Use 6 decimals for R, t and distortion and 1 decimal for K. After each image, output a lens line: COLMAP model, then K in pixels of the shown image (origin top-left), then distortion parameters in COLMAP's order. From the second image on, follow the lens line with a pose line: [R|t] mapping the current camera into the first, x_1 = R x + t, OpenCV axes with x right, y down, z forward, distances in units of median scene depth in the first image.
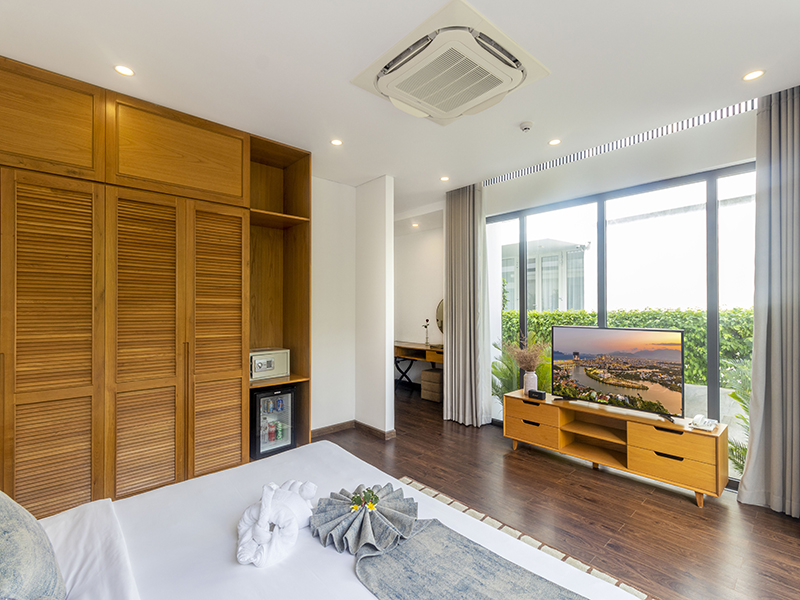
lens RADIAL K [[376.1, 0, 393.8], [0, 376.1, 305.1], [0, 0, 1]] dist [-0.003664, -0.000953]
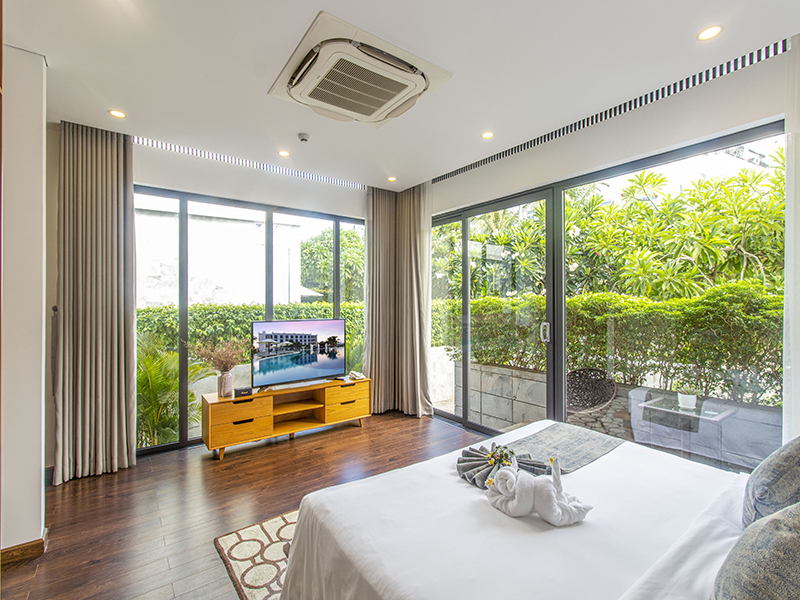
lens RADIAL K [[376.1, 0, 392.8], [0, 376.1, 301.2], [0, 0, 1]] dist [-0.003664, -0.000953]
pose [[0.102952, 0.000915, 0.994686, -0.735684], [-0.001536, 0.999999, -0.000761, -0.001536], [-0.994685, -0.001450, 0.102953, 0.656935]]
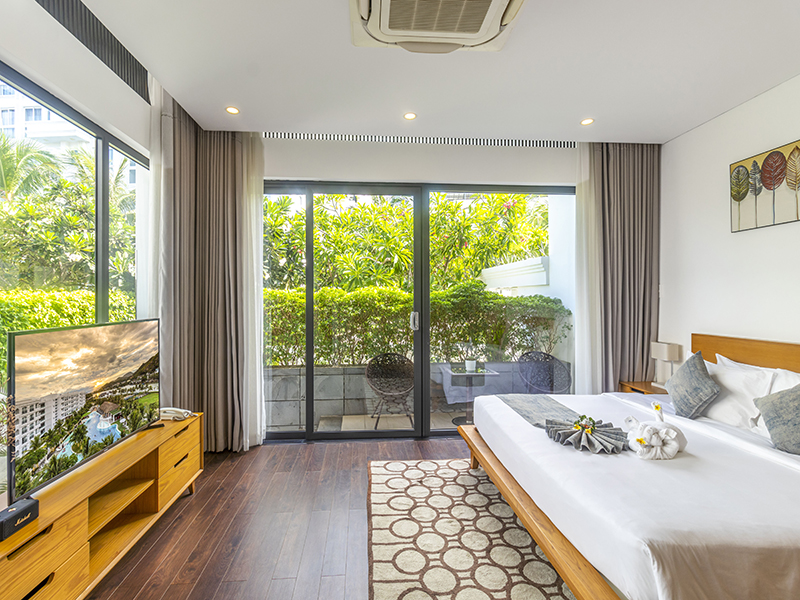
lens RADIAL K [[376.1, 0, 392.9], [0, 376.1, 299.0], [0, 0, 1]] dist [-0.003664, -0.000953]
pose [[-0.794938, 0.000519, 0.606690, -0.194809], [-0.002510, 0.999988, -0.004143, 0.026252], [-0.606685, -0.004816, -0.794928, 1.374488]]
